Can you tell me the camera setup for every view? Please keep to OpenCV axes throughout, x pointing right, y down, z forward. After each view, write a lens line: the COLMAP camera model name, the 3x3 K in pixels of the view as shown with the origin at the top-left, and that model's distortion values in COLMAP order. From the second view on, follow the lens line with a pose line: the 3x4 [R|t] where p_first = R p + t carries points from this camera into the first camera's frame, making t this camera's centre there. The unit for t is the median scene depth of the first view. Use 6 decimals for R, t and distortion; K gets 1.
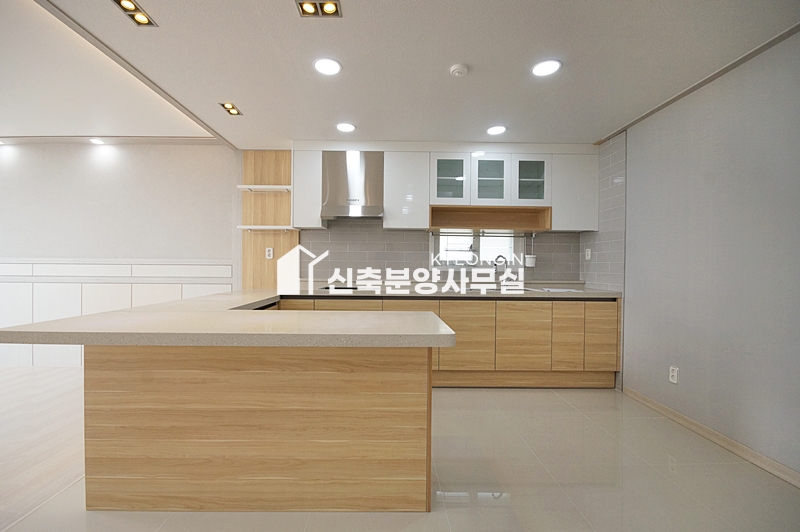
lens RADIAL K [[349.2, 0, 389.2], [0, 349.2, 269.9], [0, 0, 1]] dist [0.001308, -0.004484]
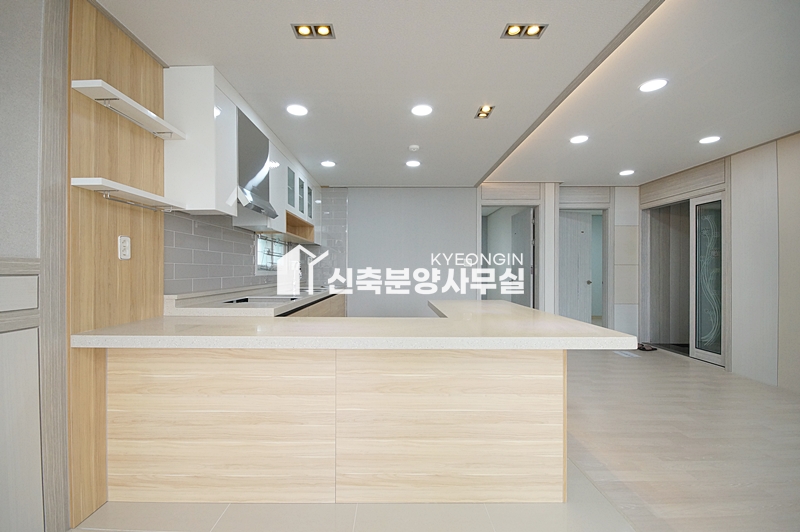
lens RADIAL K [[349.2, 0, 390.3], [0, 349.2, 269.3], [0, 0, 1]] dist [0.001308, -0.004484]
pose [[0.026631, -0.006243, 0.999626, -0.875405], [0.006141, 0.999963, 0.006081, -0.020306], [-0.999626, 0.005976, 0.026668, 0.673334]]
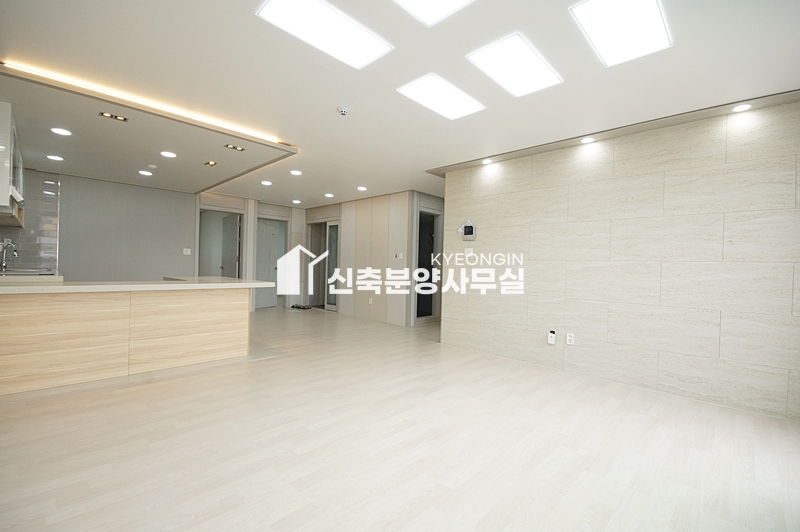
lens RADIAL K [[349.2, 0, 390.1], [0, 349.2, 265.9], [0, 0, 1]] dist [0.001308, -0.004484]
pose [[-0.693437, -0.025066, 0.720081, -1.525805], [-0.023609, 0.999648, 0.012062, -0.008710], [-0.720130, -0.008636, -0.693785, 0.907685]]
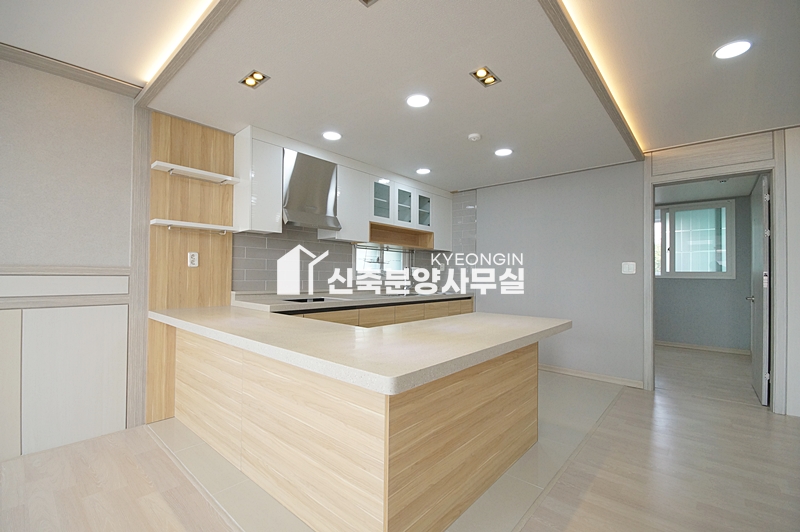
lens RADIAL K [[349.2, 0, 393.2], [0, 349.2, 268.8], [0, 0, 1]] dist [0.001308, -0.004484]
pose [[0.678273, 0.011519, 0.734720, -0.650441], [0.000266, 0.999873, -0.015922, -0.016773], [-0.734810, 0.010995, 0.678184, 0.188590]]
